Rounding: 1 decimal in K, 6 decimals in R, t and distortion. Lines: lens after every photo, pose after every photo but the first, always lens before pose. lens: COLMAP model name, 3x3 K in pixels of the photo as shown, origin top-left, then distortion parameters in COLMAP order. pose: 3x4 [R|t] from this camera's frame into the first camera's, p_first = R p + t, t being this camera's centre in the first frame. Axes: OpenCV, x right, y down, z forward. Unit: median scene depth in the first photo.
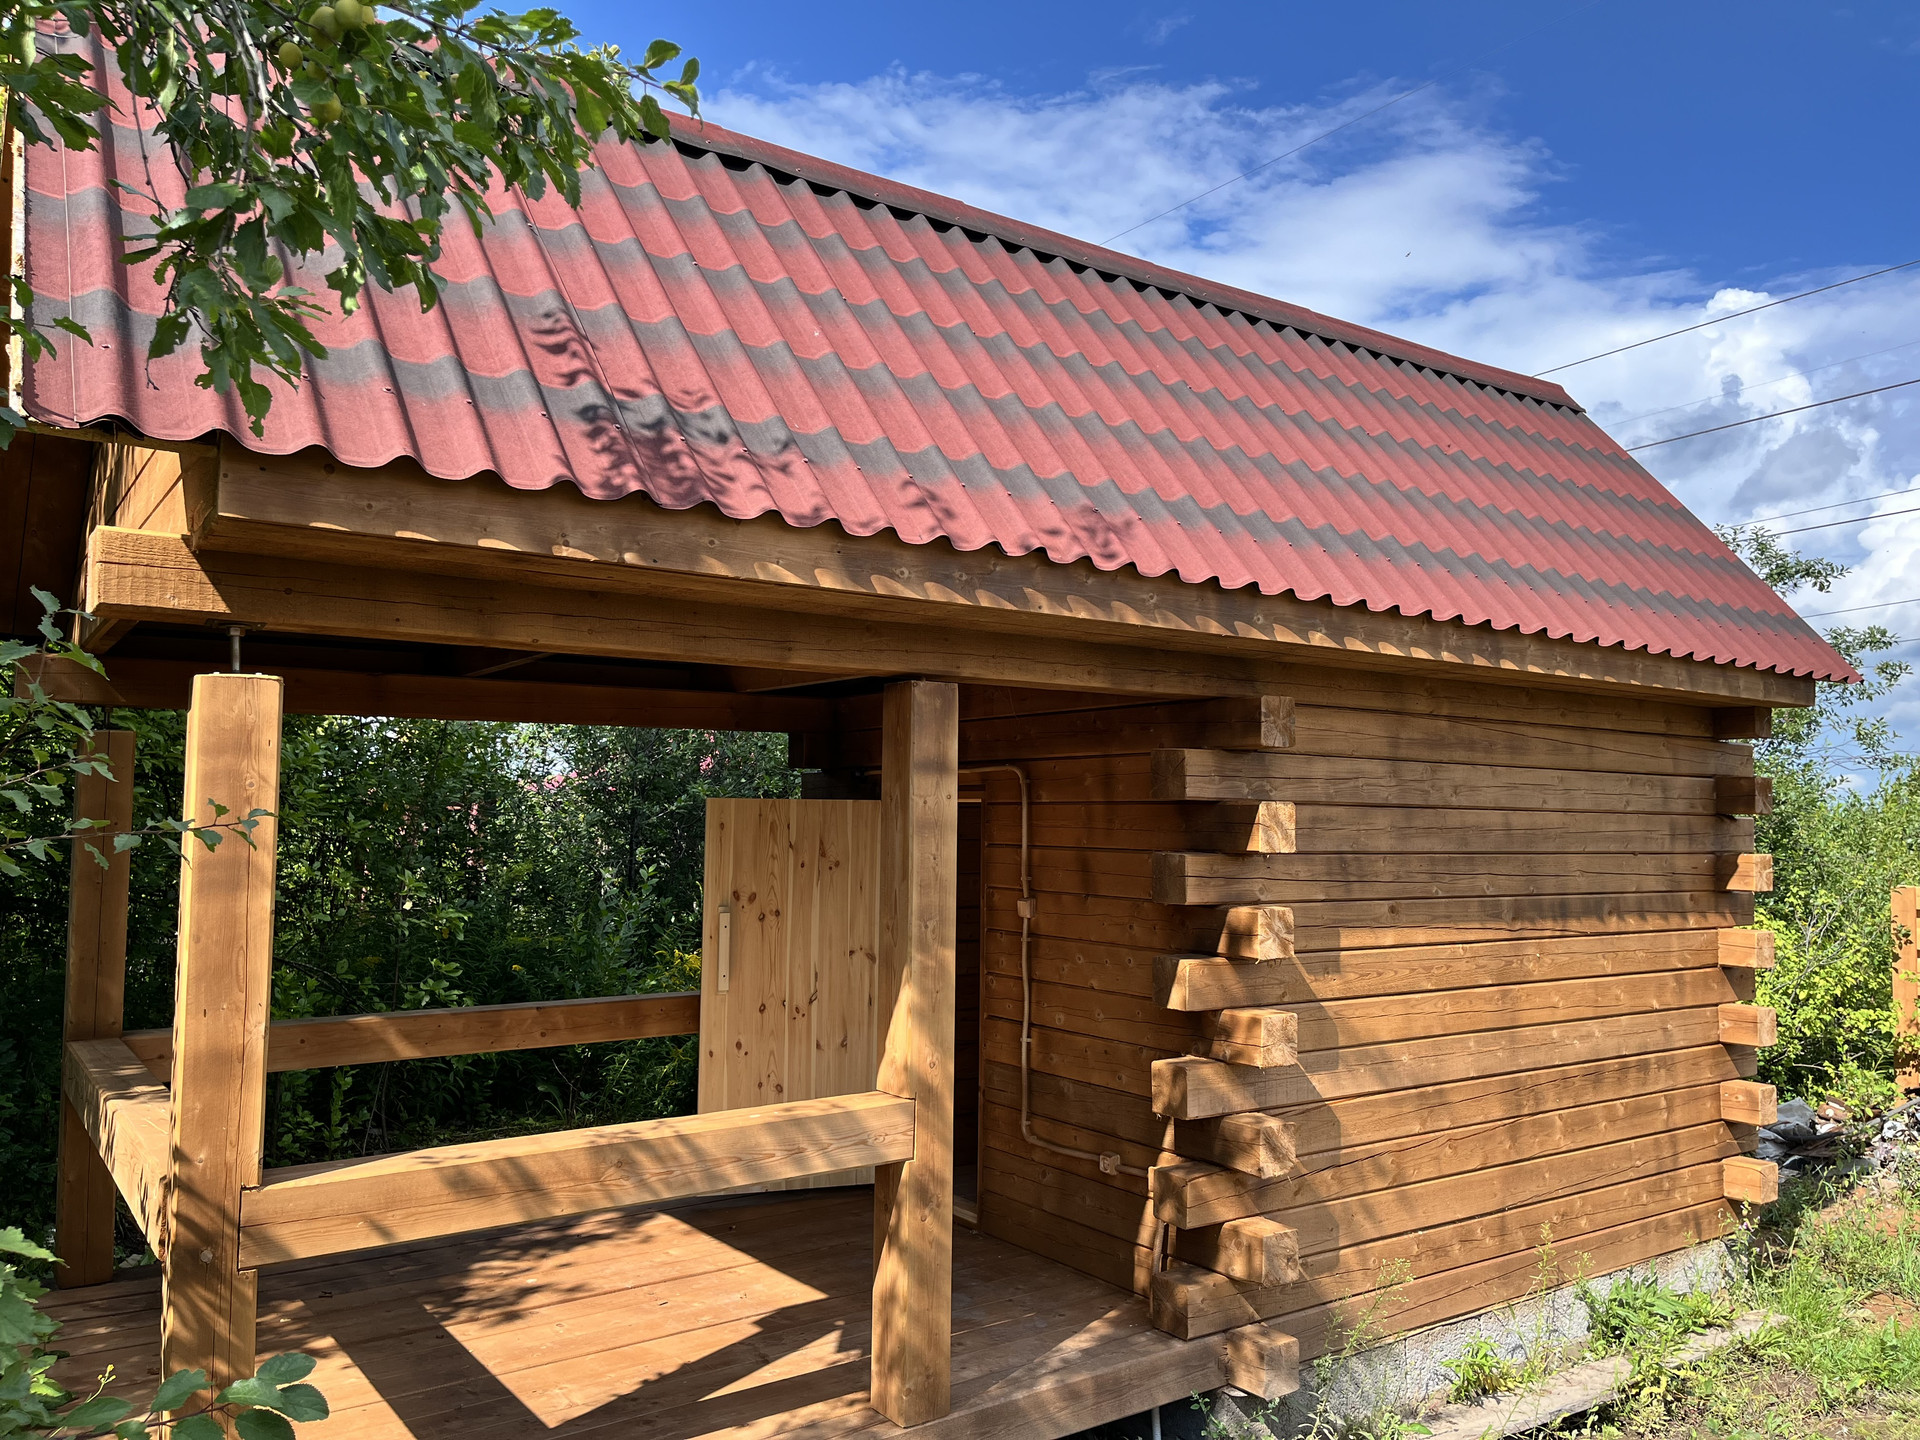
lens RADIAL K [[1447.9, 0, 958.6], [0, 1447.9, 722.1], [0, 0, 1]] dist [0.011113, 0.002103]
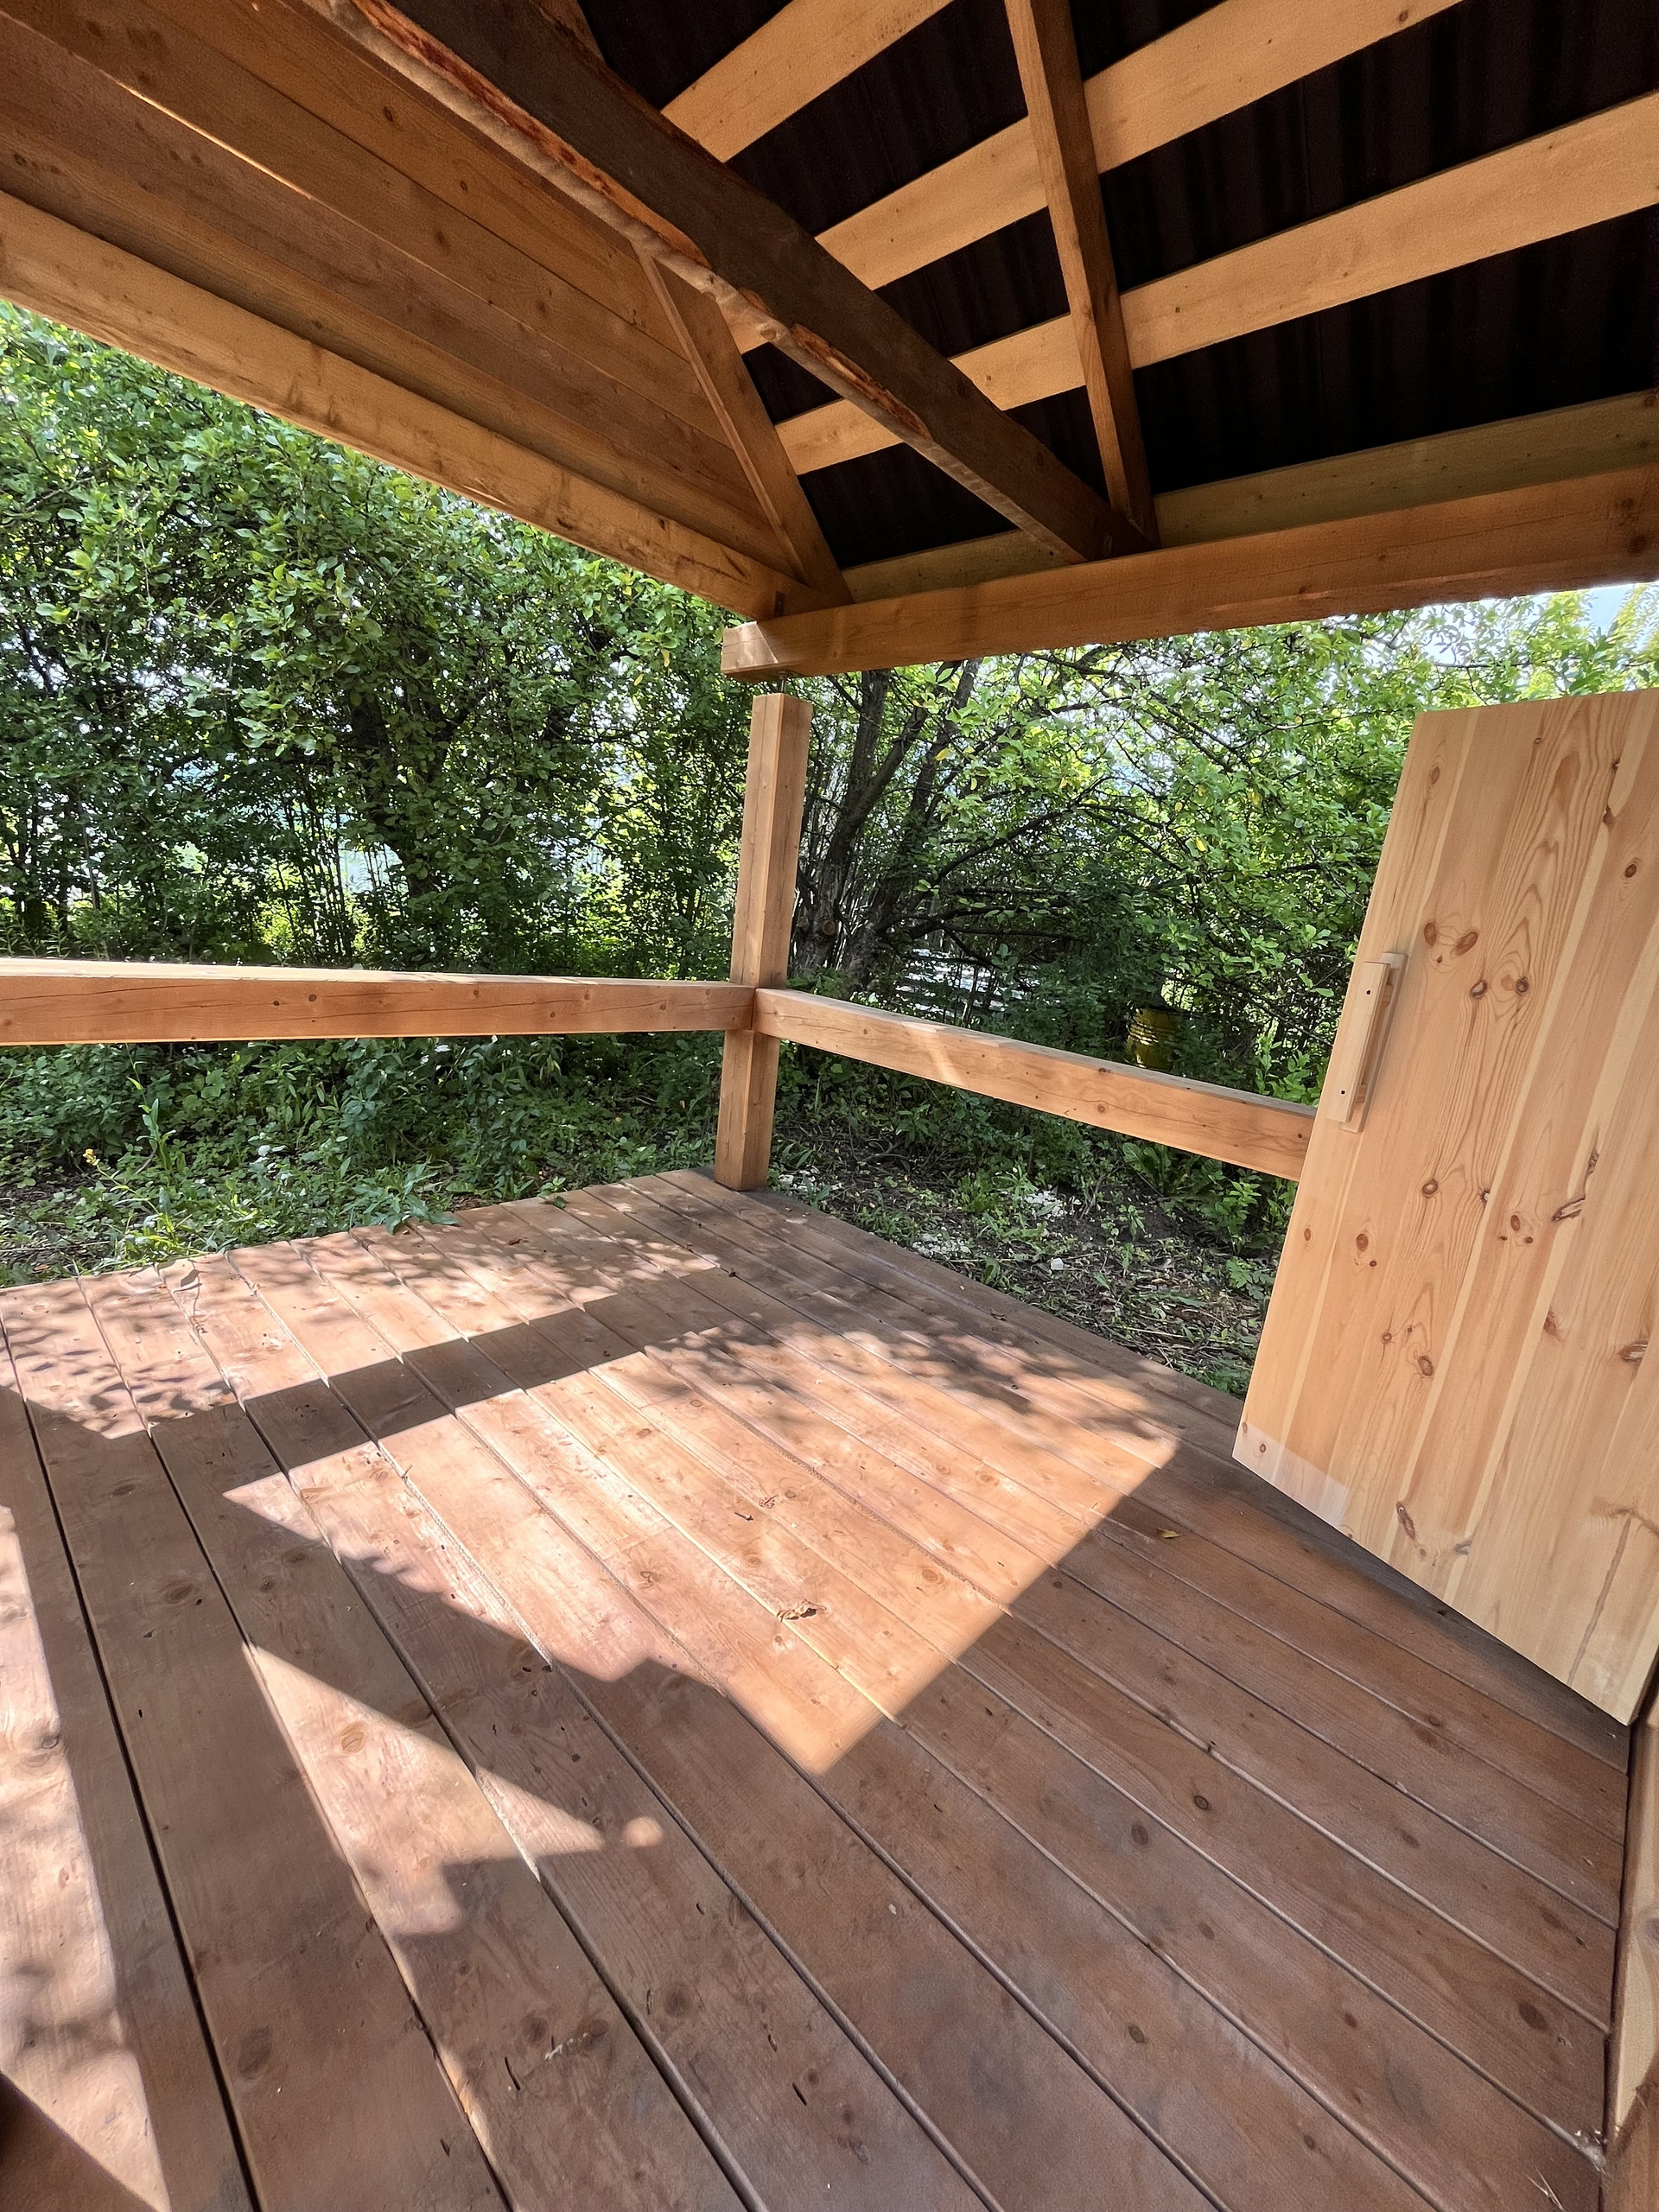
lens RADIAL K [[892.5, 0, 826.1], [0, 892.5, 1094.2], [0, 0, 1]] dist [-0.002932, -0.000270]
pose [[0.180871, 0.225881, -0.957216, 0.105494], [-0.051230, 0.974111, 0.220188, 0.135342], [0.982172, 0.009212, 0.187760, 0.881151]]
